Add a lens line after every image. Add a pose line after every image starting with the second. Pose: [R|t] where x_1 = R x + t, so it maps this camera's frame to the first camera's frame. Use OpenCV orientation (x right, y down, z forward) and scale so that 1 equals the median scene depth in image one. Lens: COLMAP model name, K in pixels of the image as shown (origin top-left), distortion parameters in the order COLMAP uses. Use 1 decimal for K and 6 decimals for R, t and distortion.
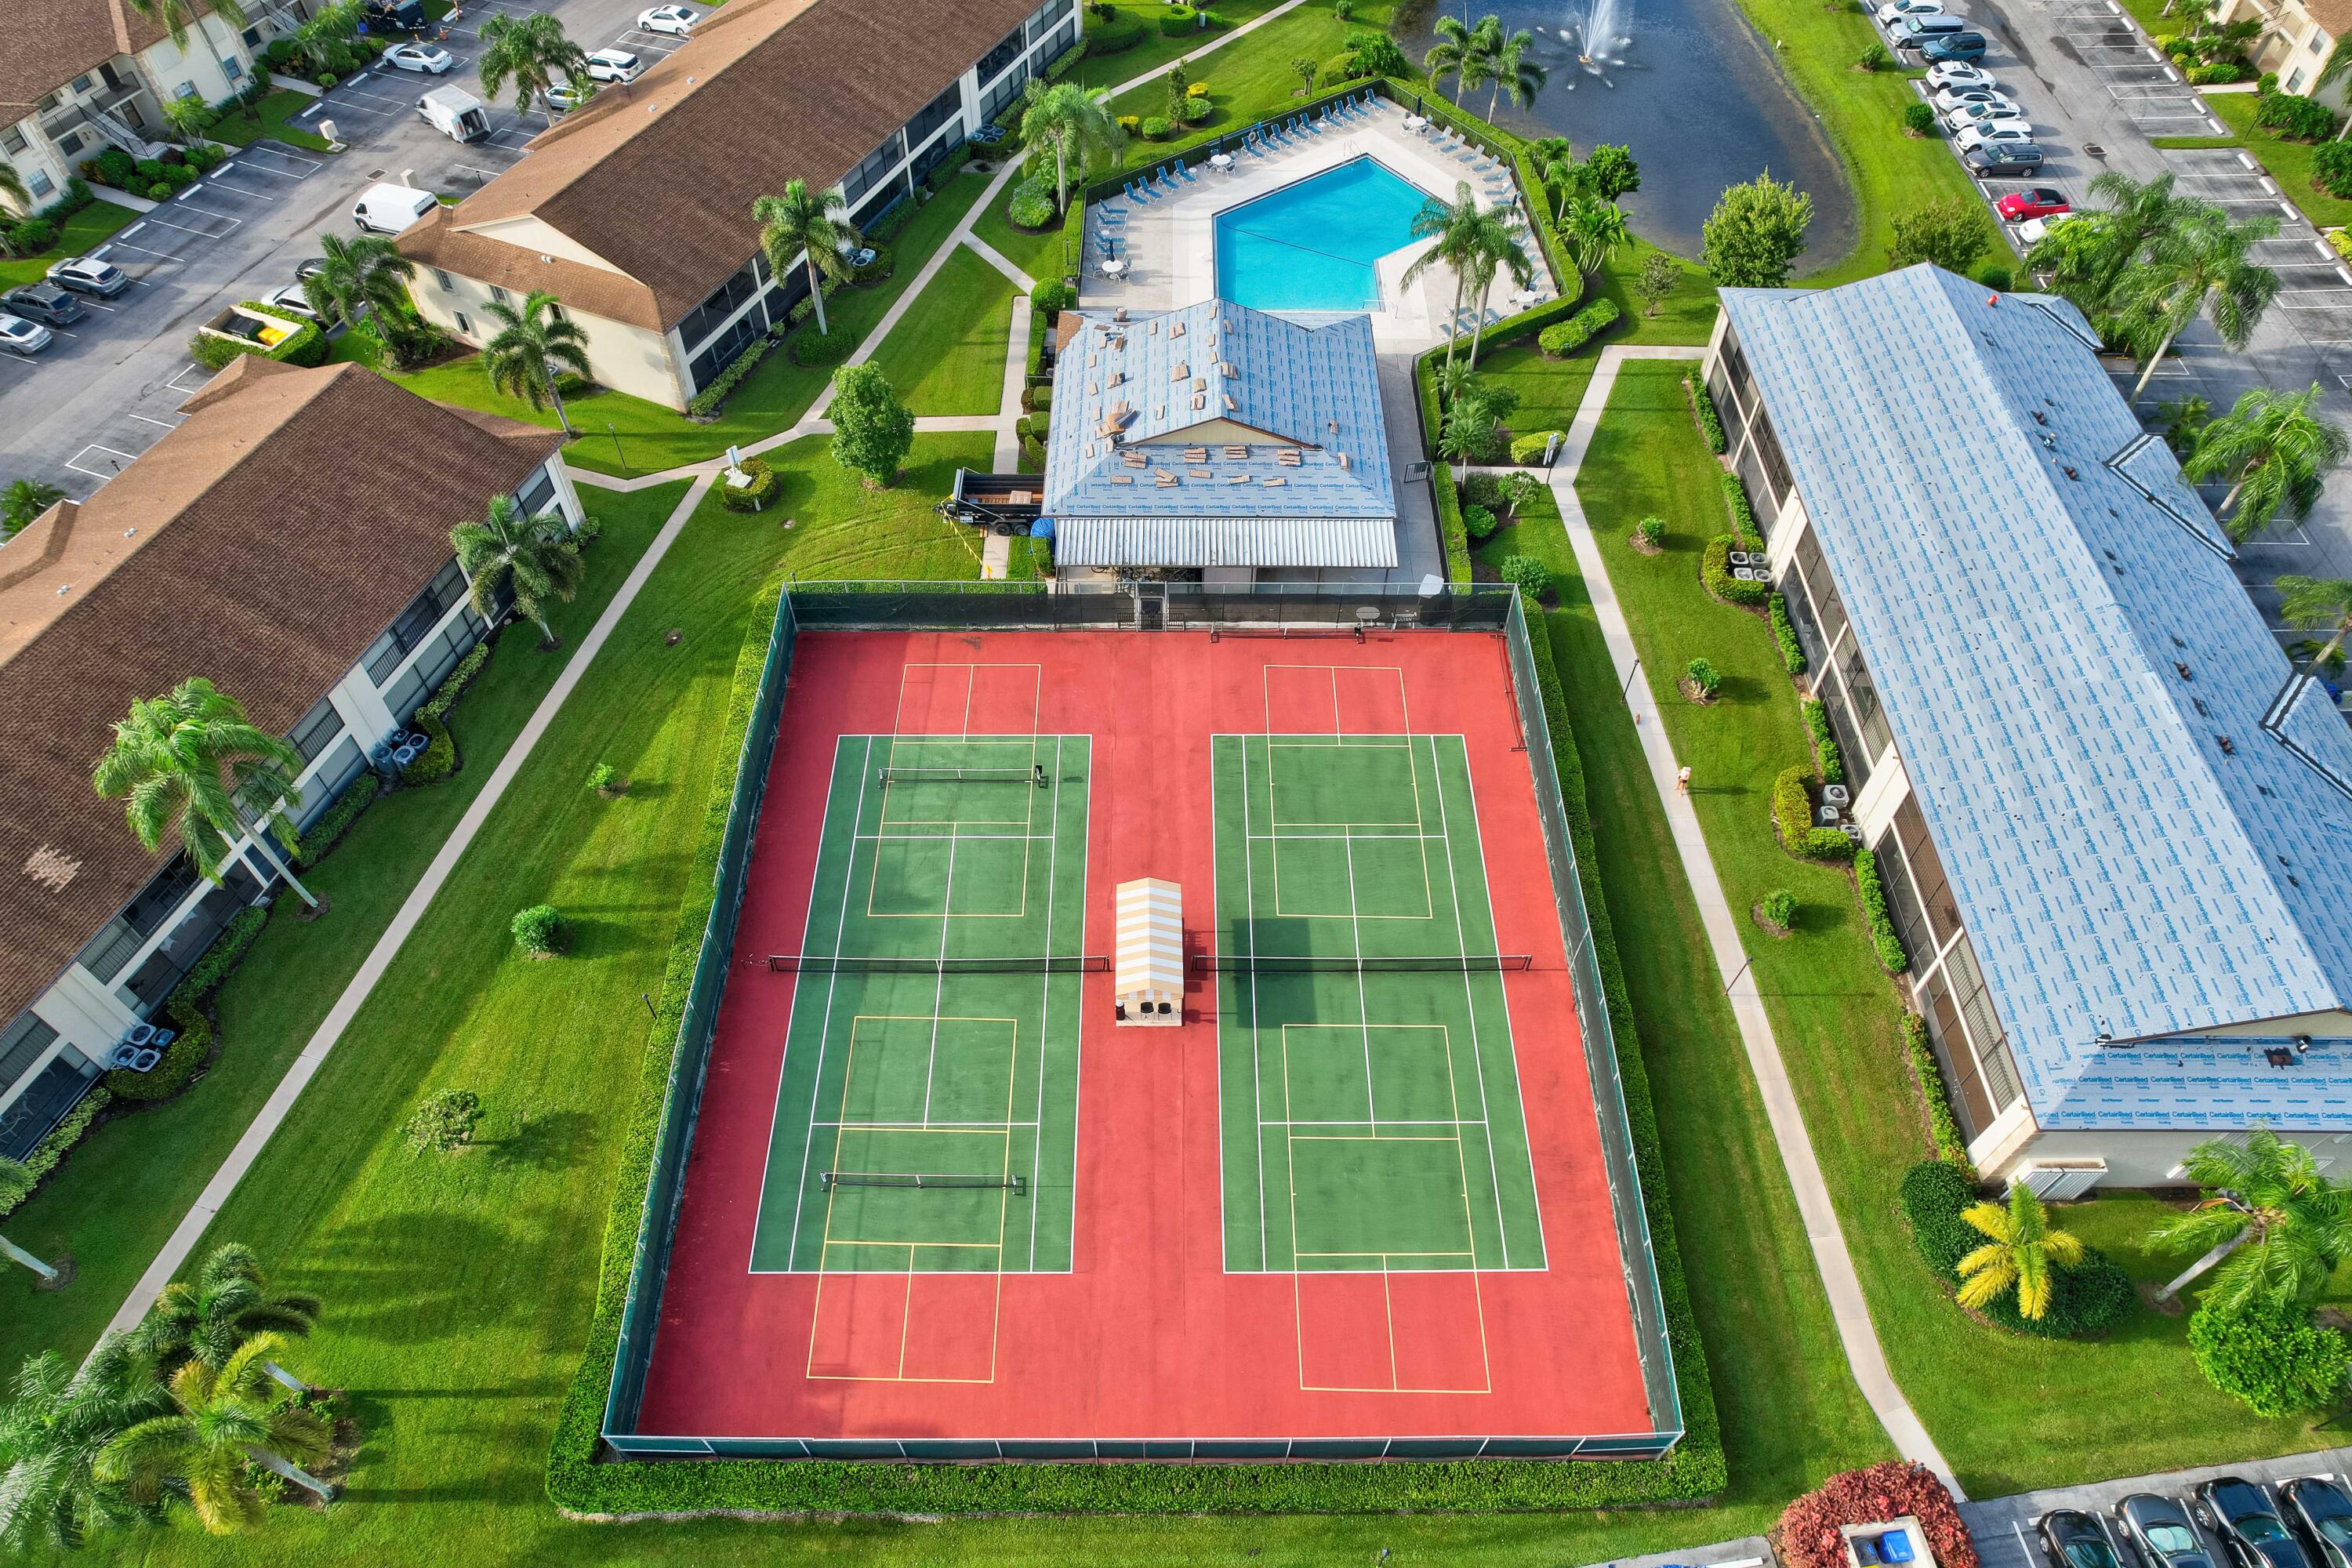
lens RADIAL K [[1515.5, 0, 1174.1], [0, 1515.5, 796.5], [0, 0, 1]] dist [-0.084099, 0.077996]
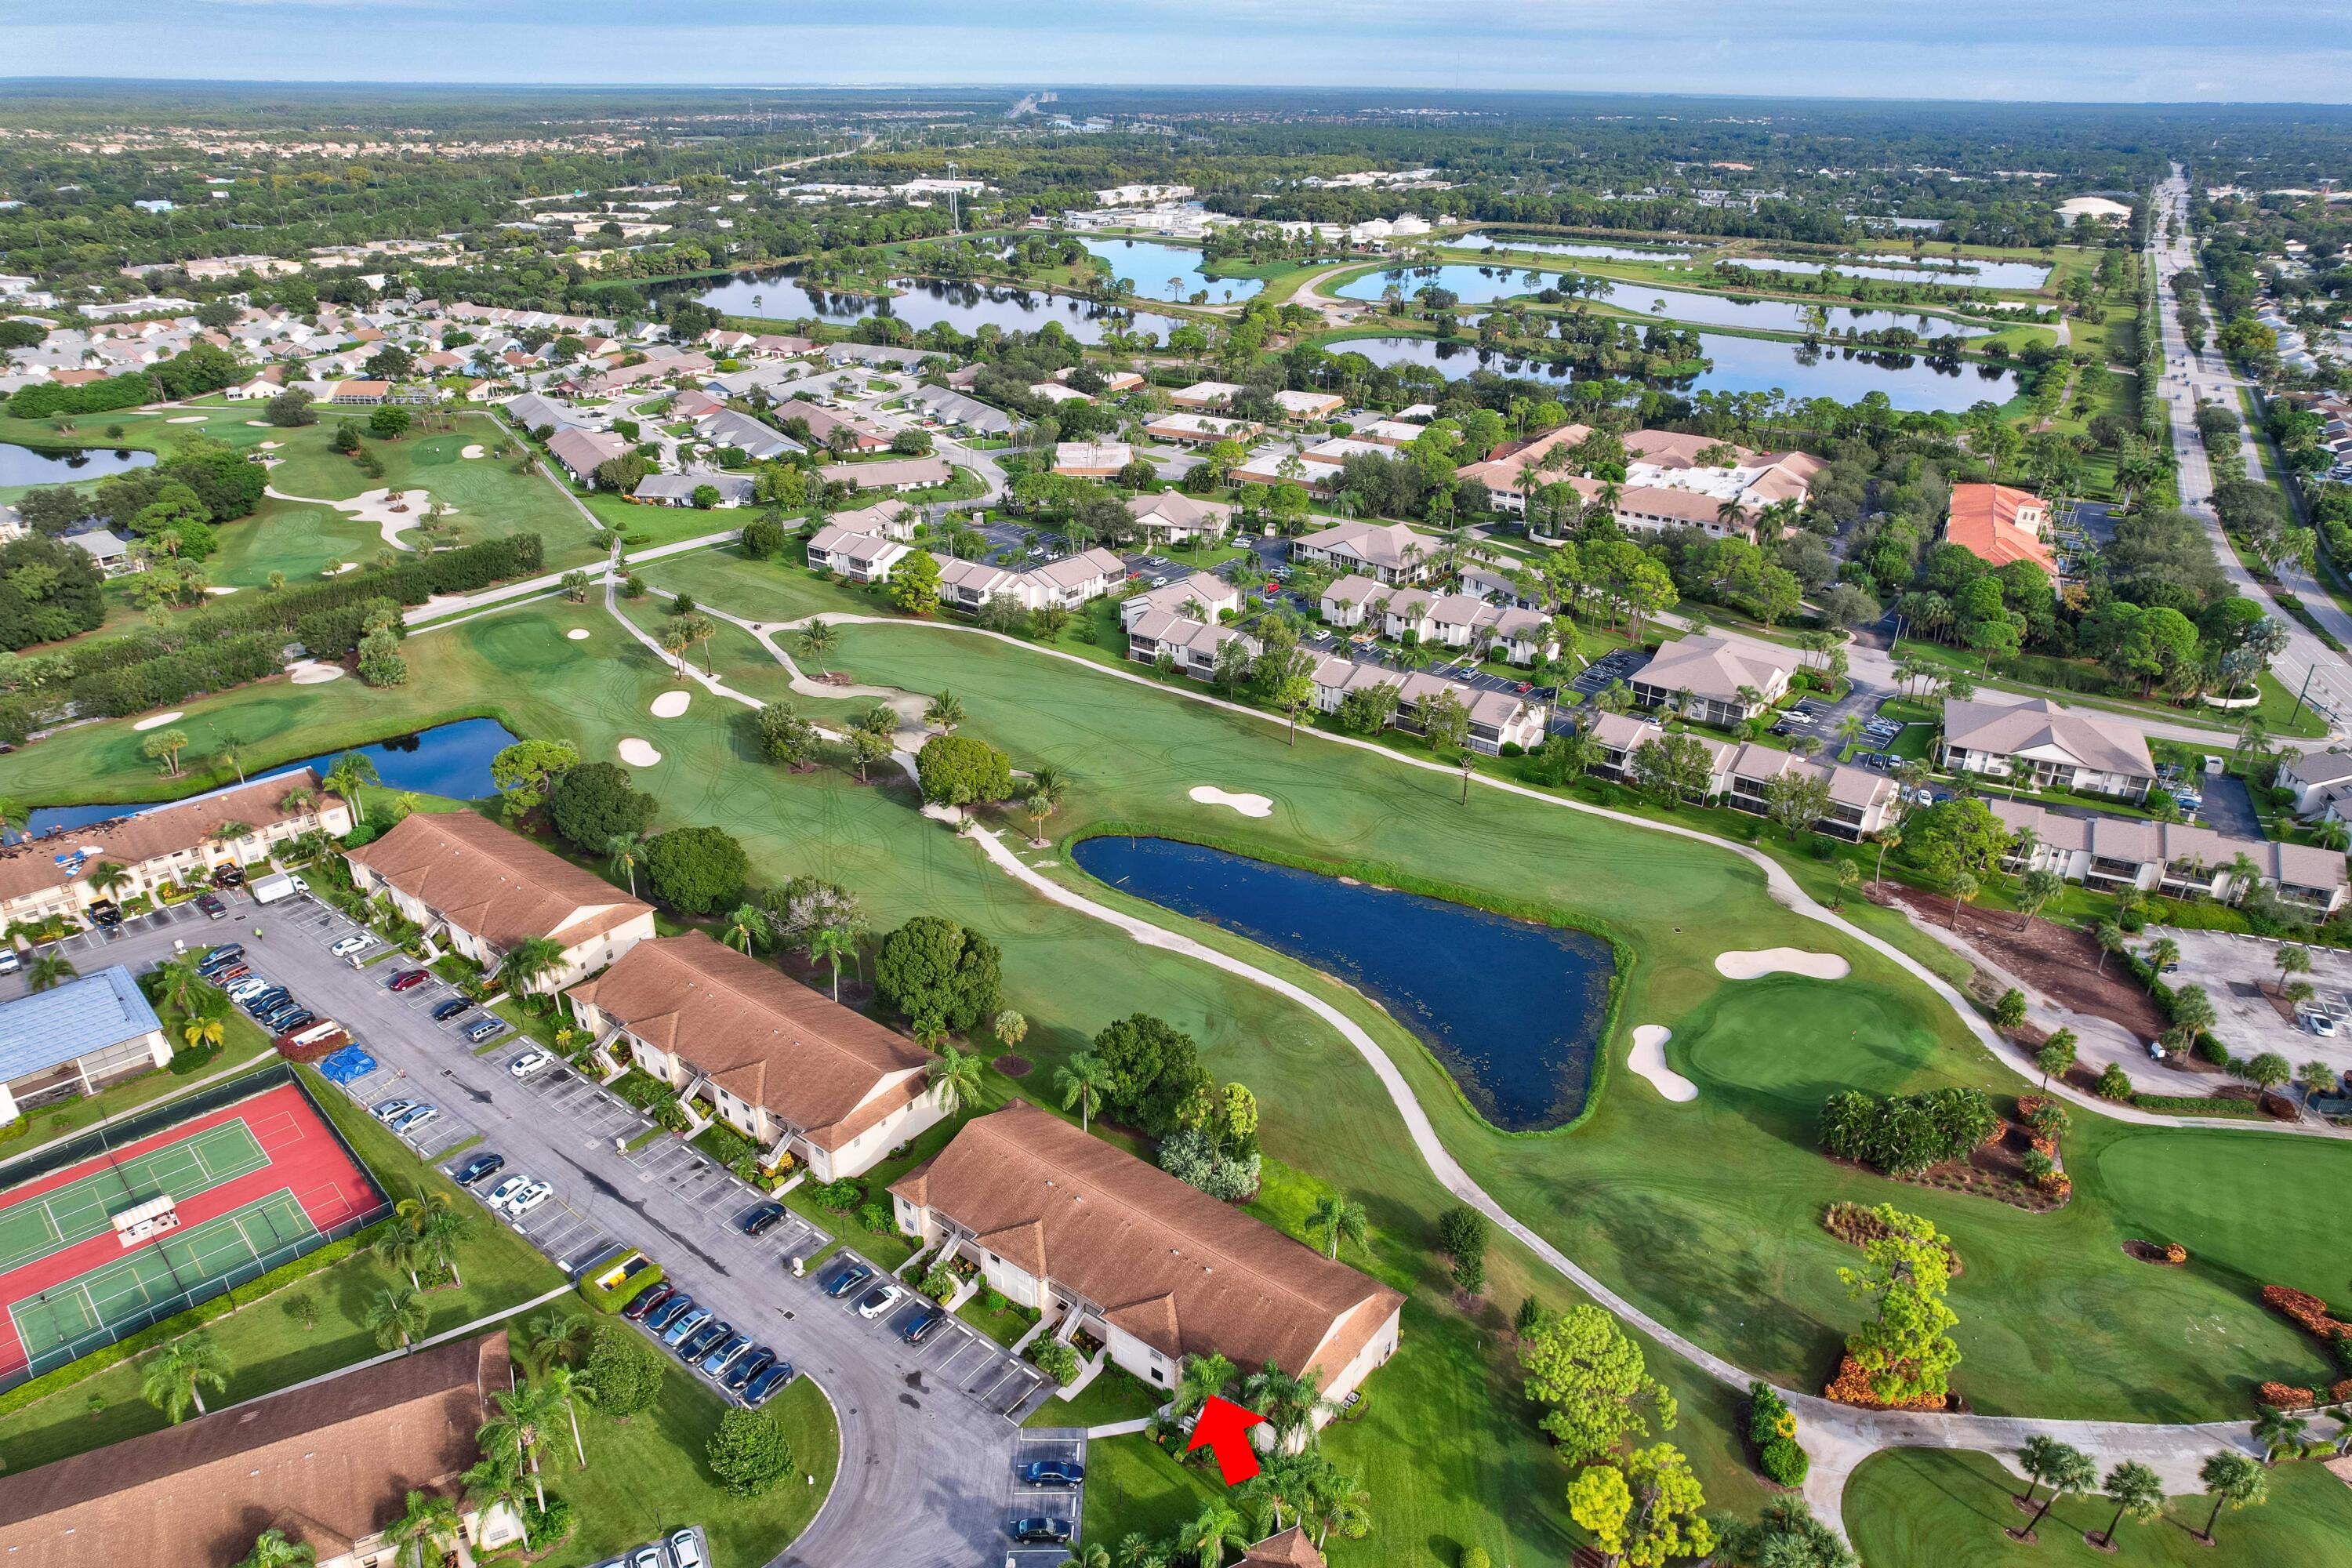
lens RADIAL K [[1515.5, 0, 1174.1], [0, 1515.5, 796.5], [0, 0, 1]] dist [-0.084099, 0.077996]
pose [[-0.702929, -0.317538, 0.636444, -2.217210], [0.549841, 0.325019, 0.769440, -0.935148], [-0.451182, 0.890804, -0.053870, -0.266384]]
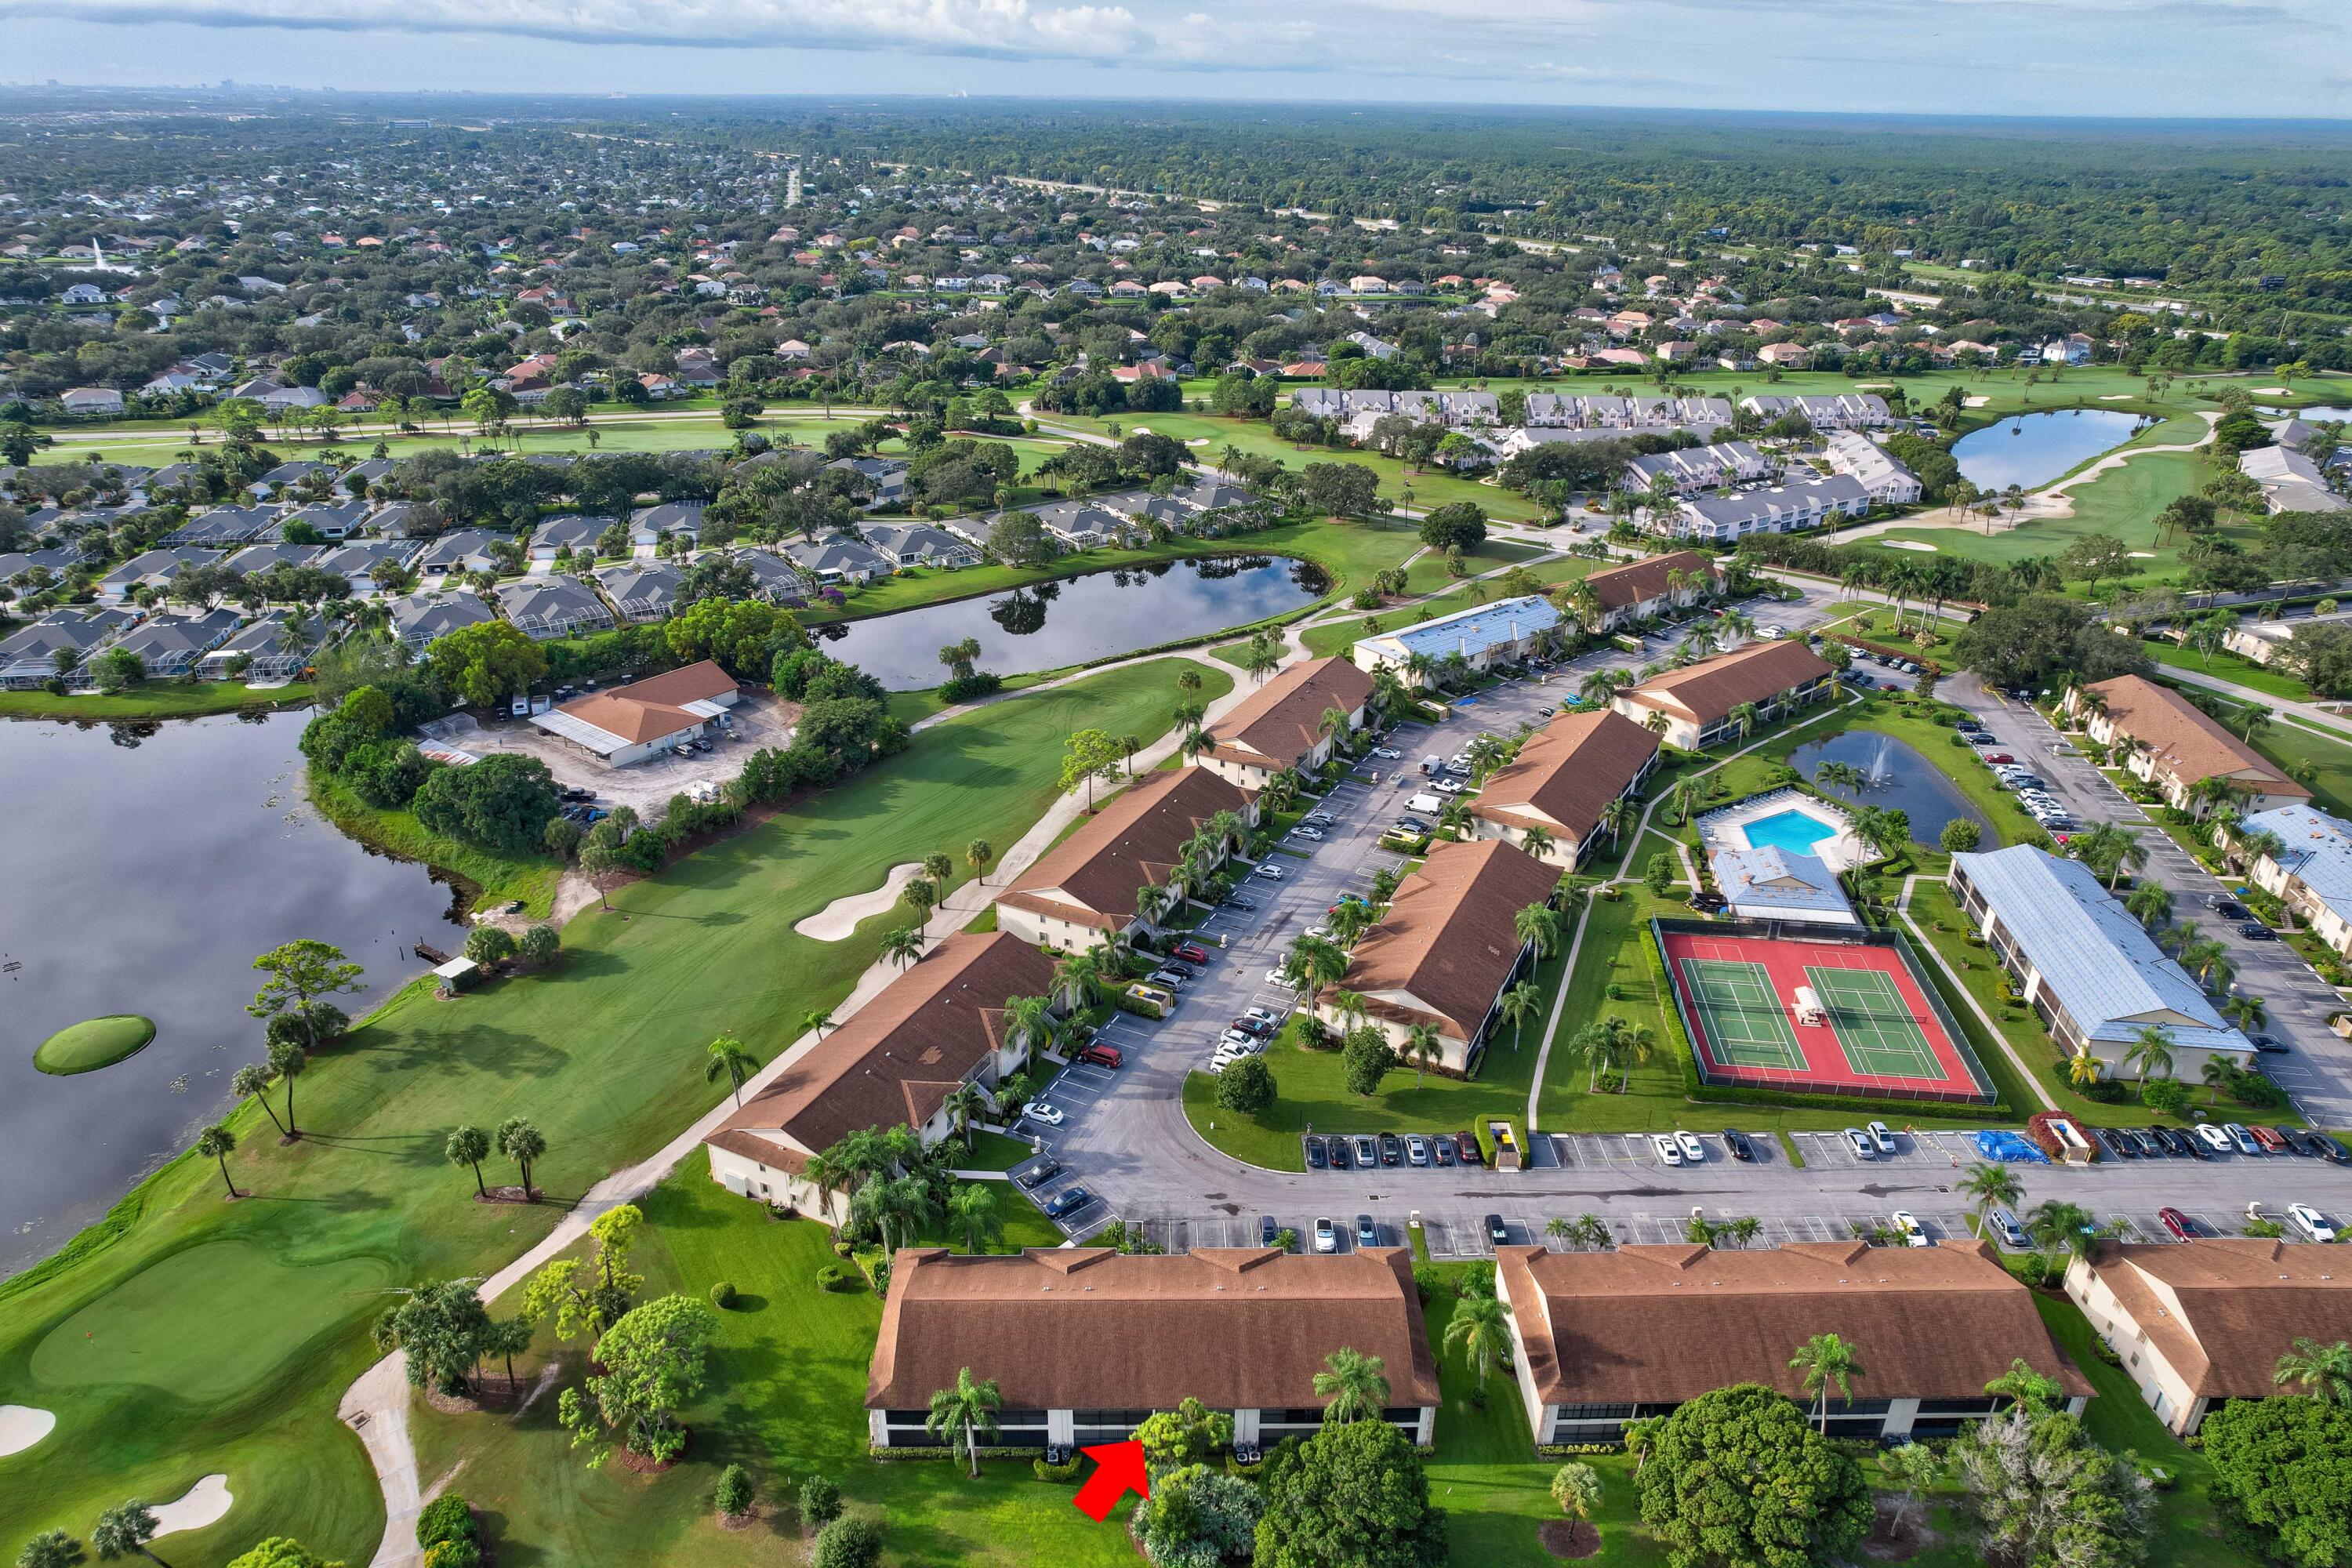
lens RADIAL K [[1515.5, 0, 1174.1], [0, 1515.5, 796.5], [0, 0, 1]] dist [-0.084099, 0.077996]
pose [[0.993323, 0.055423, -0.101184, -0.901841], [-0.094453, 0.894290, -0.437406, 1.037014], [0.066246, 0.444043, 0.893553, -1.833969]]
